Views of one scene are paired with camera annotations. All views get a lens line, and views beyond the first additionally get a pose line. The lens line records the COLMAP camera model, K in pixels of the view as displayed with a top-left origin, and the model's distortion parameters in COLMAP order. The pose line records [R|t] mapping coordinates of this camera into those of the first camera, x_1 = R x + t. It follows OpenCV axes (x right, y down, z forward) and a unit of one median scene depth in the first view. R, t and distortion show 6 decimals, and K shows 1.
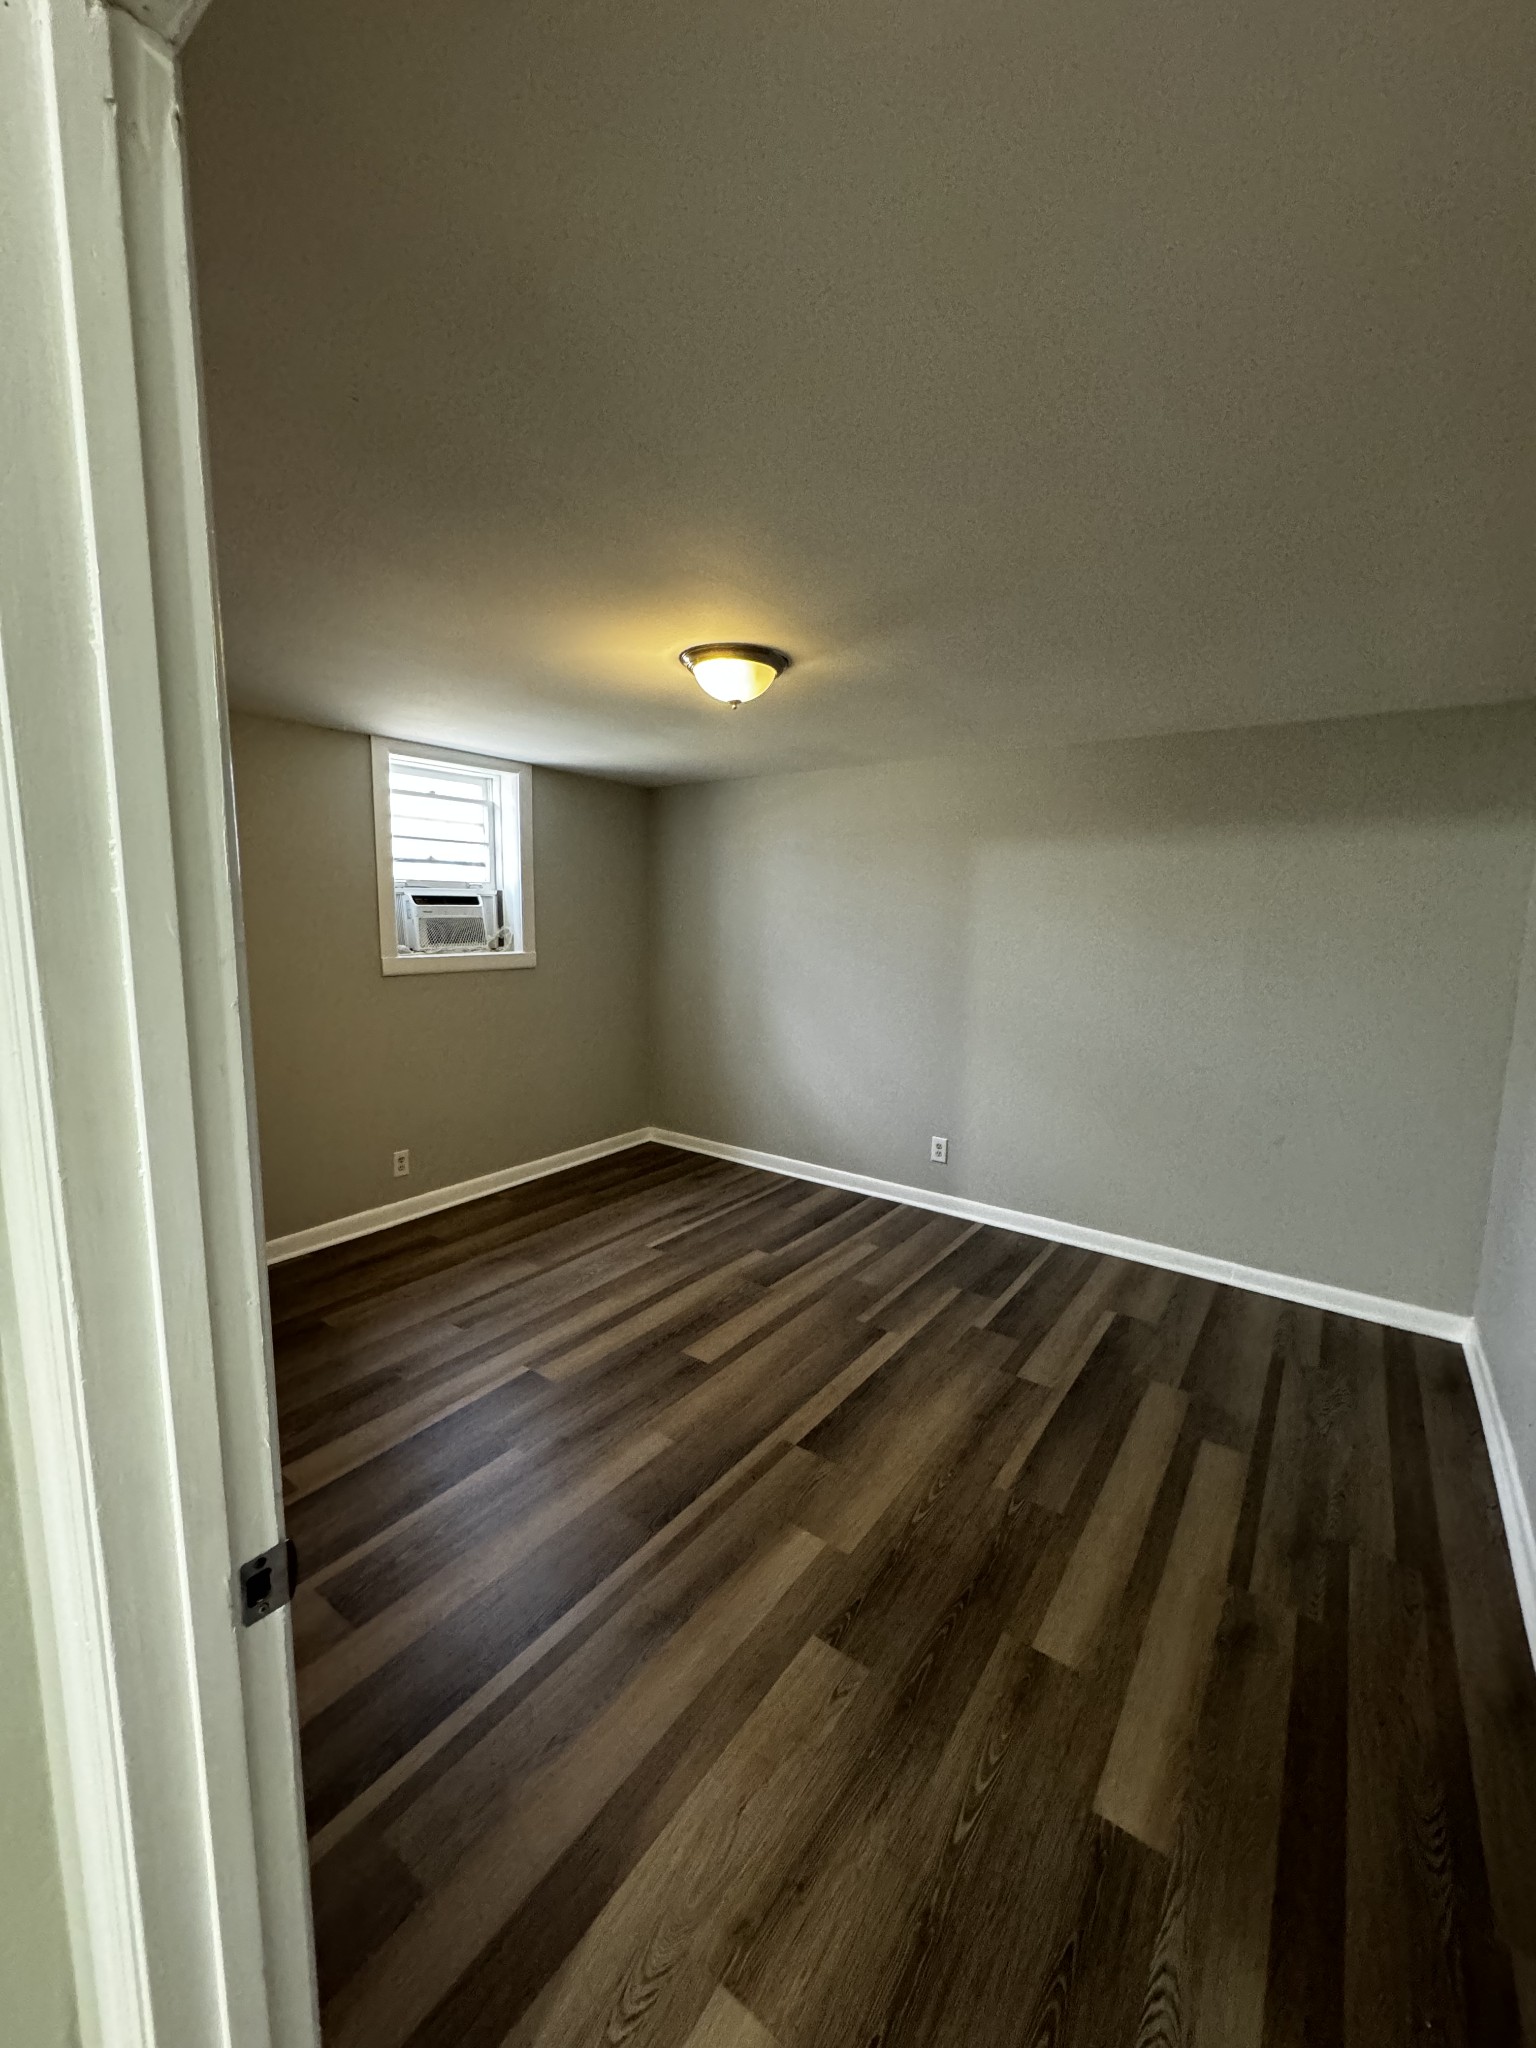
lens RADIAL K [[826.2, 0, 757.8], [0, 826.2, 1023.1], [0, 0, 1]] dist [-0.001571, 0.000057]
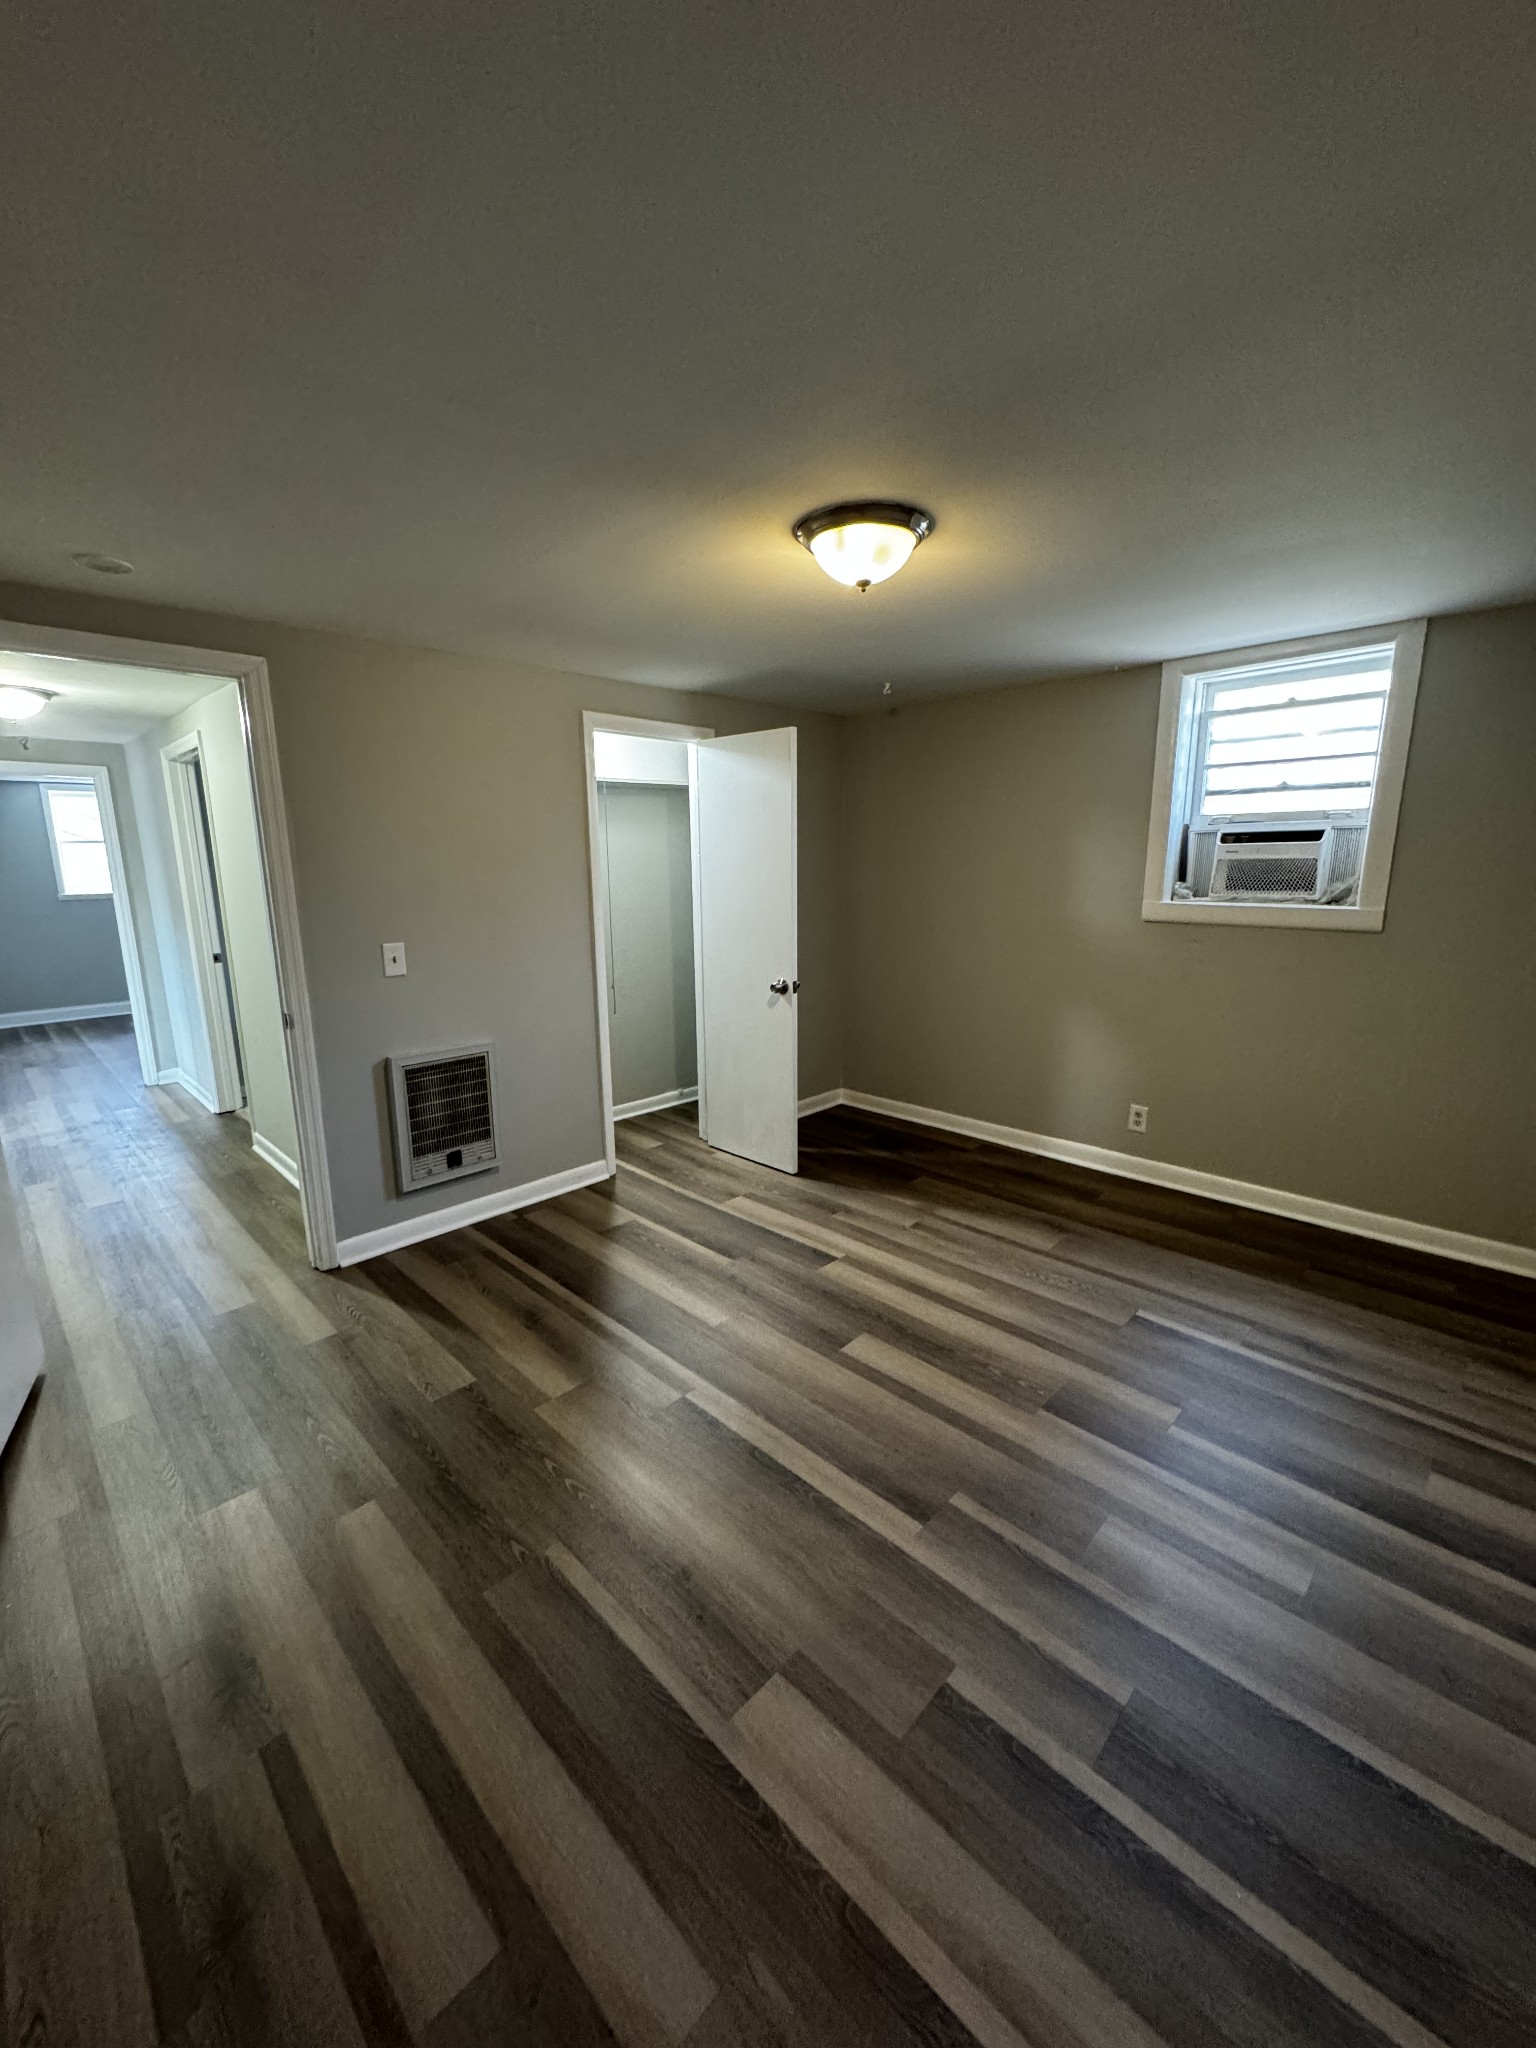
lens RADIAL K [[805.1, 0, 764.5], [0, 805.1, 1018.1], [0, 0, 1]] dist [0.000880, 0.000222]
pose [[-0.149926, 0.184333, -0.971362, 0.609372], [-0.121697, 0.971555, 0.203153, -0.094536], [0.981179, 0.148669, -0.123228, 0.788055]]
